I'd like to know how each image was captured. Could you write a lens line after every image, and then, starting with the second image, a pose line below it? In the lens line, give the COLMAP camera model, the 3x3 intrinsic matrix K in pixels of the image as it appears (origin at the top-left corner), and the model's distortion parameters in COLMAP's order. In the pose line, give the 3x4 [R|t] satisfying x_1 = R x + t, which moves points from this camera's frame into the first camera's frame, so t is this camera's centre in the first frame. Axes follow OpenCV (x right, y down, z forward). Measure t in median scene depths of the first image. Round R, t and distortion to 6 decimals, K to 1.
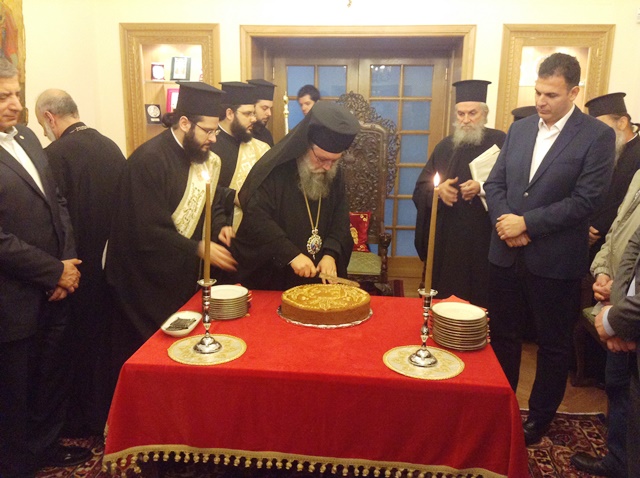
lens RADIAL K [[589.4, 0, 322.8], [0, 589.4, 241.3], [0, 0, 1]] dist [0.014222, 0.000000]
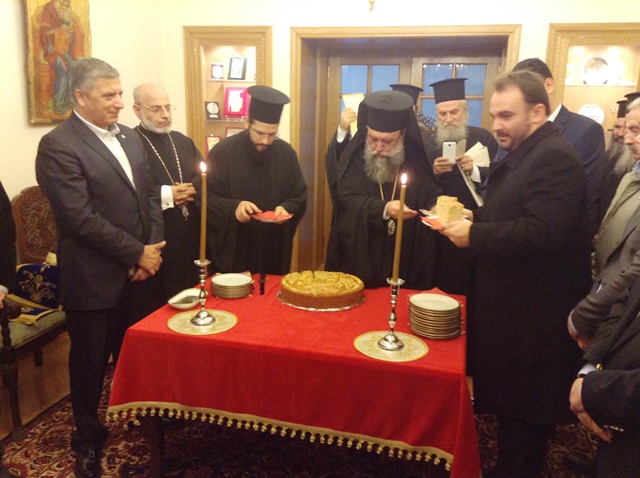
lens RADIAL K [[589.4, 0, 319.7], [0, 589.4, 246.1], [0, 0, 1]] dist [0.014222, 0.000000]
pose [[0.987105, 0.045520, -0.153469, 0.167262], [-0.043119, 0.998890, 0.018939, 0.005130], [0.154161, -0.012078, 0.987972, -0.074154]]
